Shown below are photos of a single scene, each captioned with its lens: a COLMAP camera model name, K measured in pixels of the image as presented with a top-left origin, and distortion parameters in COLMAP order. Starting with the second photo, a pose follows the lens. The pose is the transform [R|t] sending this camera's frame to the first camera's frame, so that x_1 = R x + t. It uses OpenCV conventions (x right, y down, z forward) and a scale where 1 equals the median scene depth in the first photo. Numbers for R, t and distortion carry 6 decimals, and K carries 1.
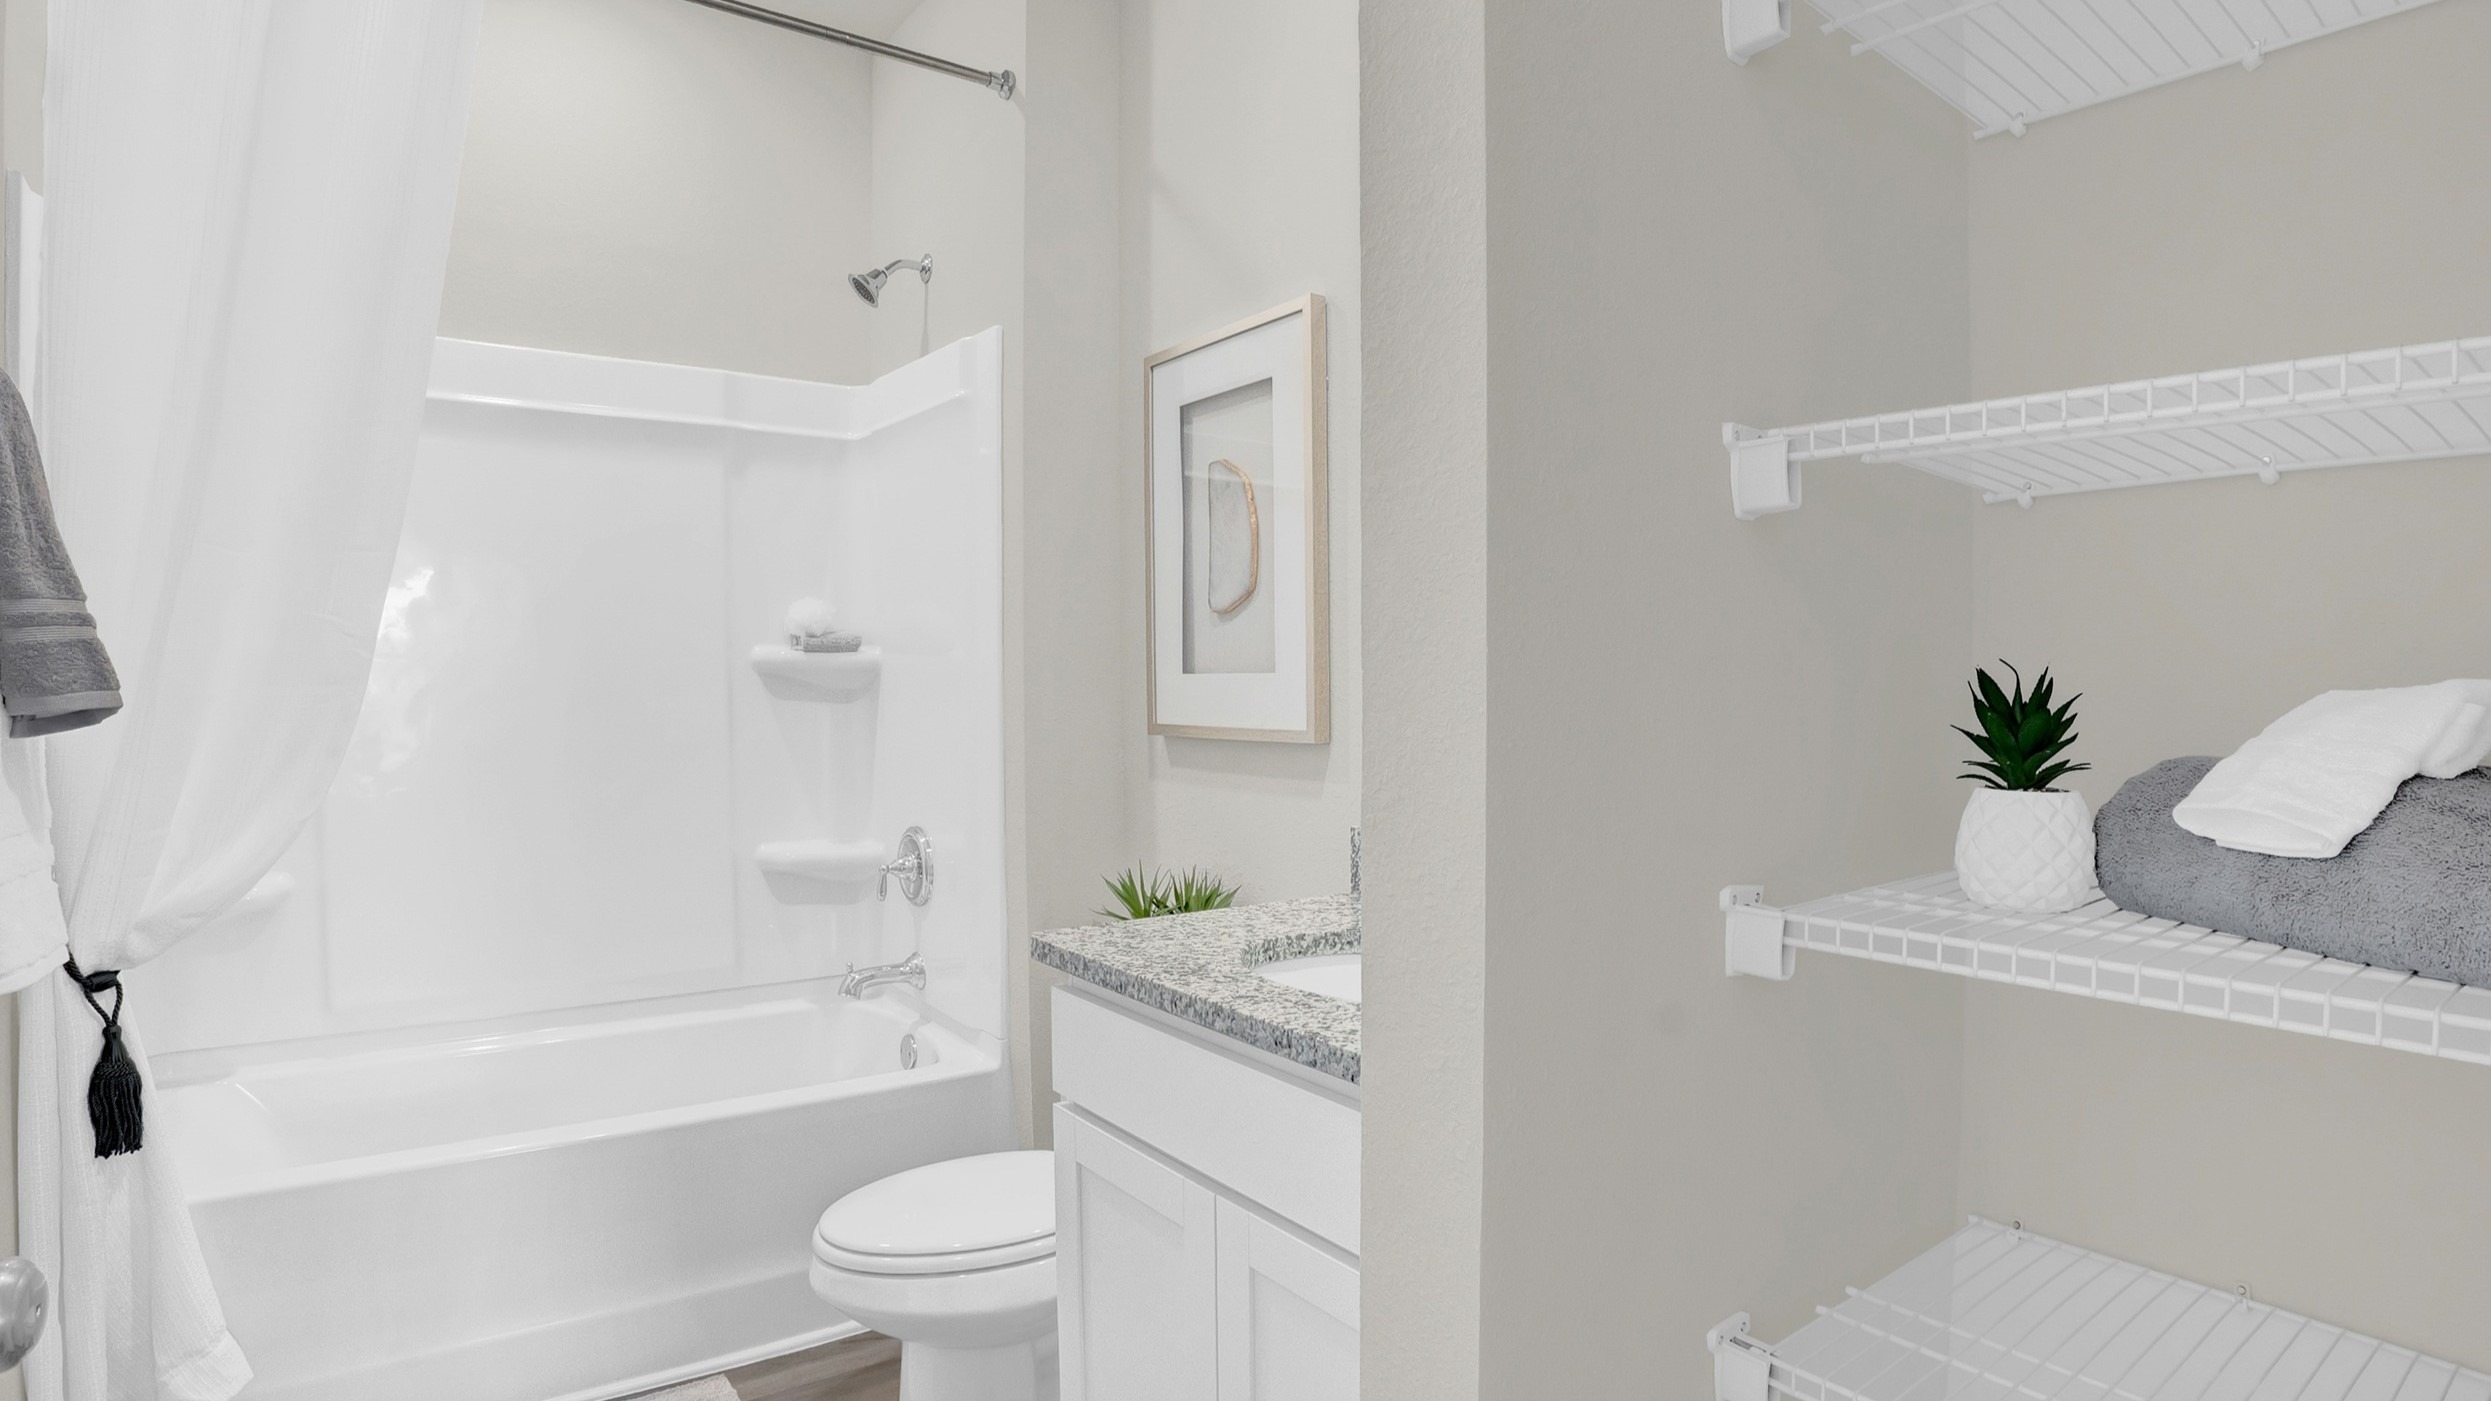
lens RADIAL K [[1264.5, 0, 1242.3], [0, 1264.5, 639.9], [0, 0, 1]] dist [-0.119603, 0.031669]
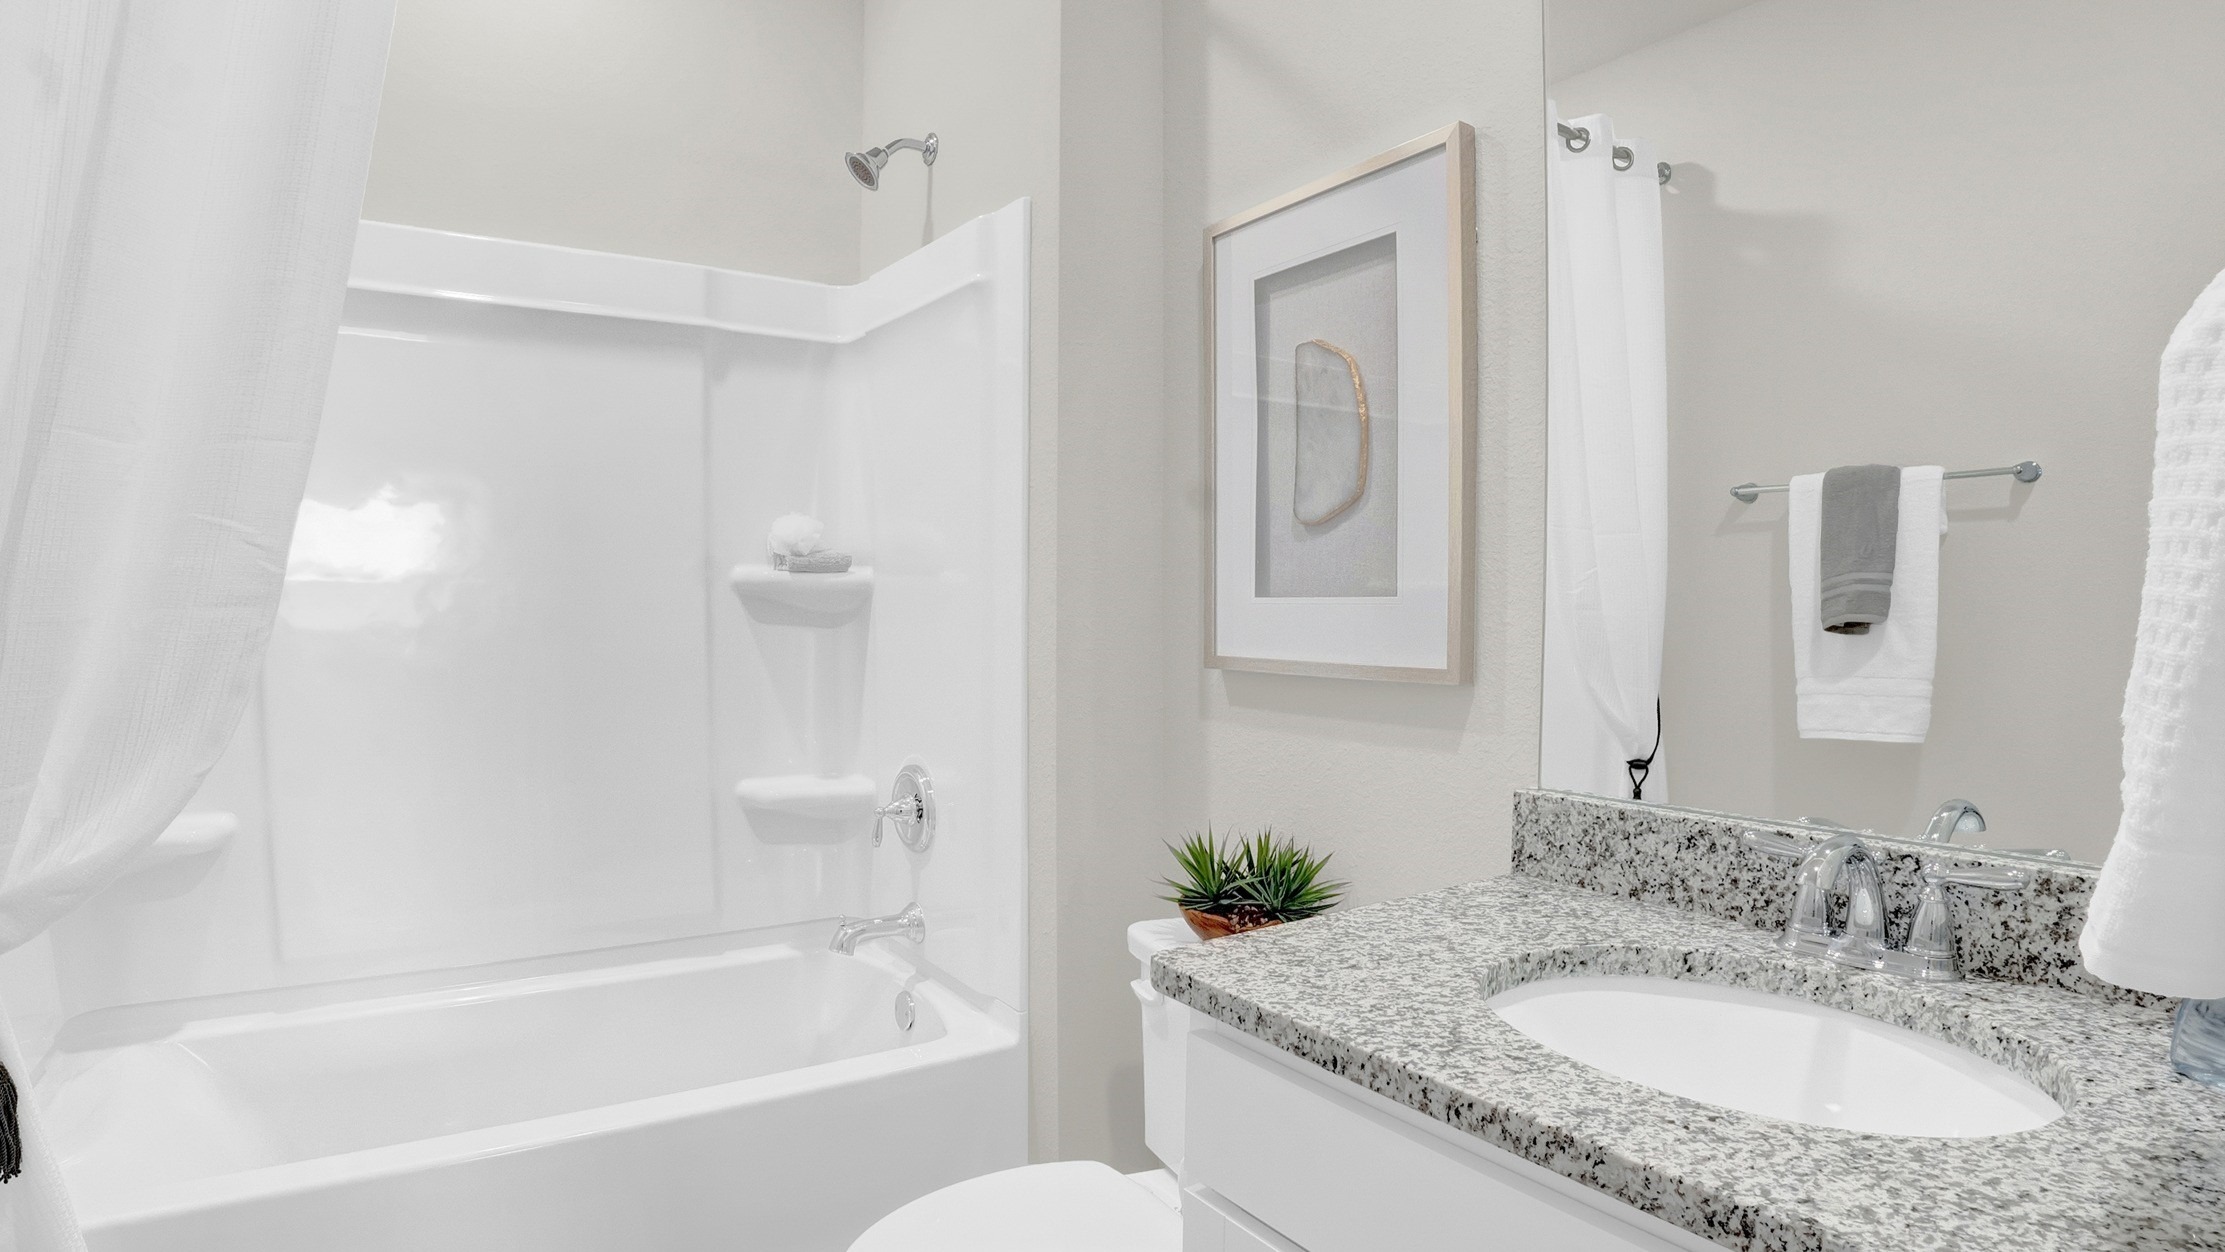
lens RADIAL K [[1154.3, 0, 1118.5], [0, 1154.3, 544.7], [0, 0, 1]] dist [-0.127331, 0.037935]
pose [[0.999549, -0.001008, -0.030007, -0.095115], [0.000549, 0.999883, -0.015291, 0.002745], [0.030019, 0.015267, 0.999433, 0.187692]]
